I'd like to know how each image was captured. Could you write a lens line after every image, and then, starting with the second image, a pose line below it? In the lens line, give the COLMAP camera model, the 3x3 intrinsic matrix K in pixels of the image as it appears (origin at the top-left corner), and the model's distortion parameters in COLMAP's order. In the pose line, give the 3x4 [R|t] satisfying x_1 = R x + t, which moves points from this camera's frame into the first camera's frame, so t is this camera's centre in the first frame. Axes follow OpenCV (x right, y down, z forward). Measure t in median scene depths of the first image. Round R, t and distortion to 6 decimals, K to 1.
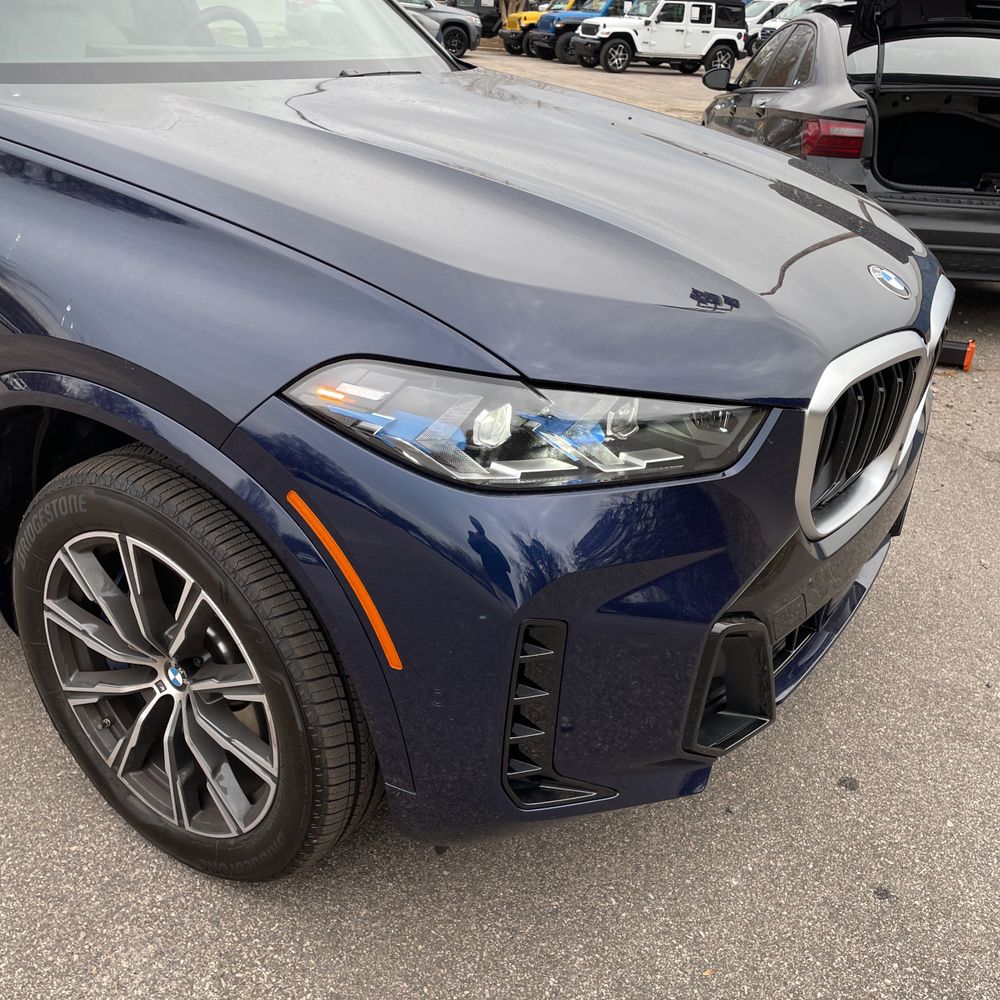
lens RADIAL K [[1031.2, 0, 528.1], [0, 1031.2, 501.8], [0, 0, 1]] dist [0.022023, -0.004159]
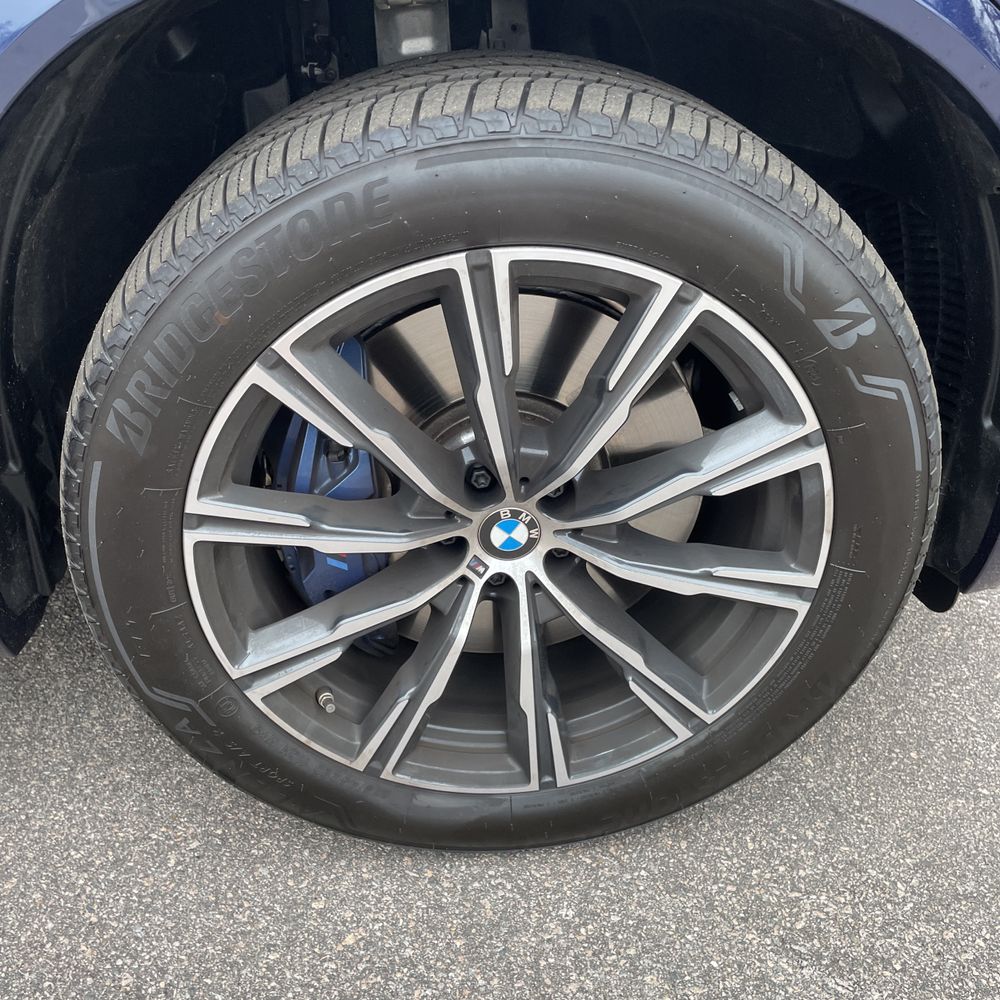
lens RADIAL K [[1033.3, 0, 511.7], [0, 1033.3, 478.2], [0, 0, 1]] dist [0.016761, 0.022601]
pose [[0.789019, -0.352841, 0.502943, -0.590810], [0.299585, 0.935676, 0.186436, 0.041253], [-0.536374, 0.003572, 0.843973, 0.537874]]
